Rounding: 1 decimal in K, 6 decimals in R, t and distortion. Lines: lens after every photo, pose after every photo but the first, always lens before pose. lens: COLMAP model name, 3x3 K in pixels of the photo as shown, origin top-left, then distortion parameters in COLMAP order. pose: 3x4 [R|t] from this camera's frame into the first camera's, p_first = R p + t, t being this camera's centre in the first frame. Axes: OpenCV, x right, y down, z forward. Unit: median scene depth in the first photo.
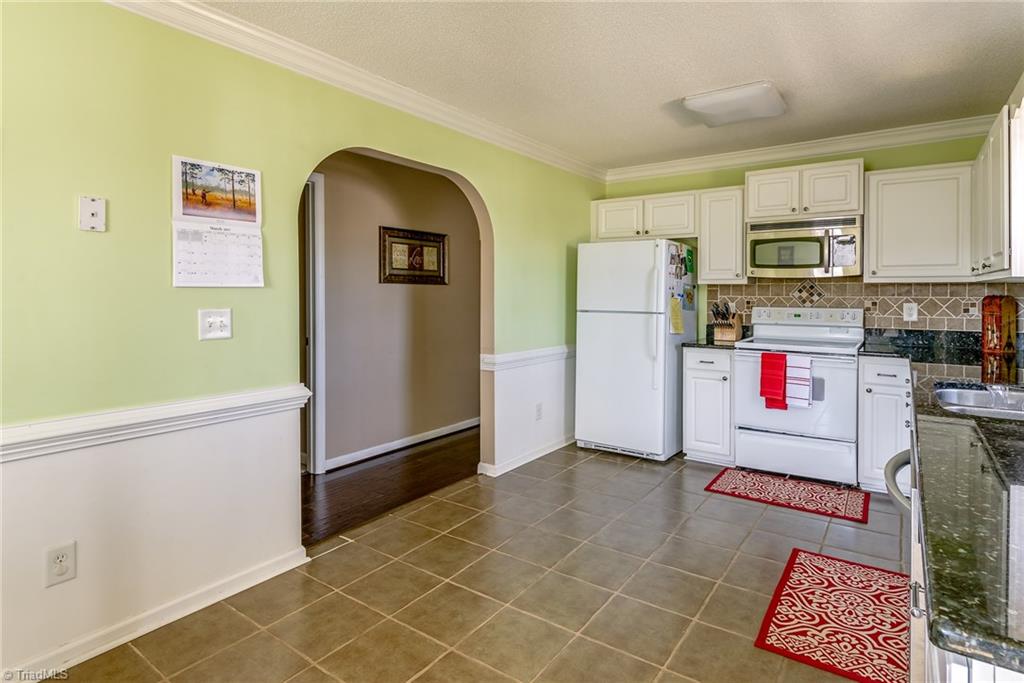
lens RADIAL K [[545.9, 0, 512.8], [0, 545.9, 294.5], [0, 0, 1]] dist [0.002650, 0.000211]
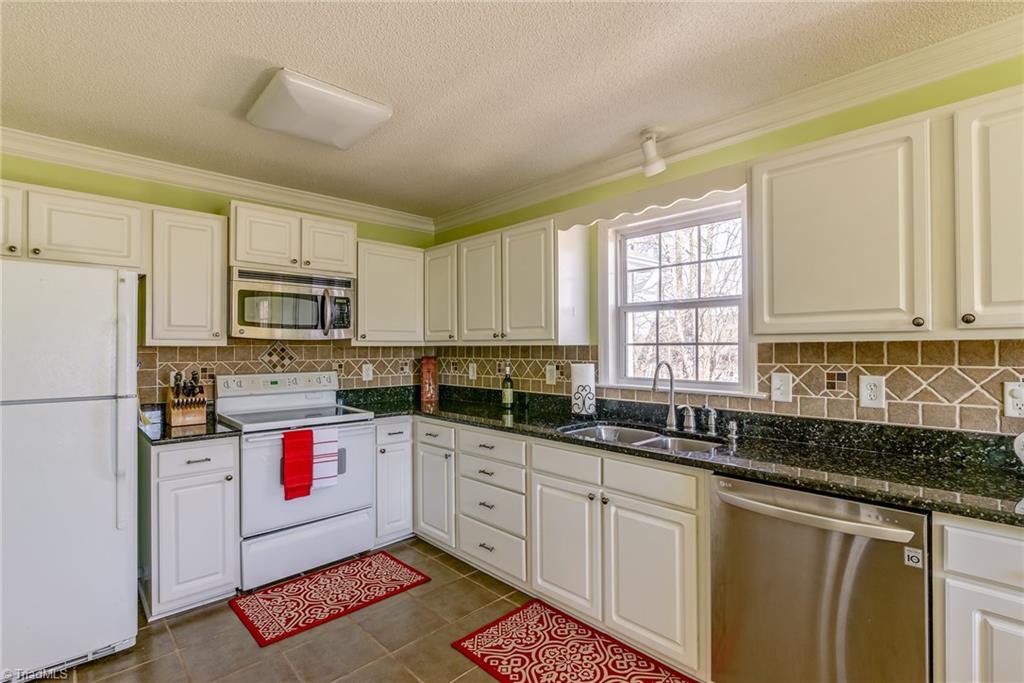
lens RADIAL K [[478.6, 0, 512.4], [0, 478.6, 343.9], [0, 0, 1]] dist [-0.001704, -0.000099]
pose [[0.187848, 0.008192, 0.982164, -0.169156], [0.011636, 0.999876, -0.010566, -0.011890], [-0.982129, 0.013413, 0.187729, 0.532964]]
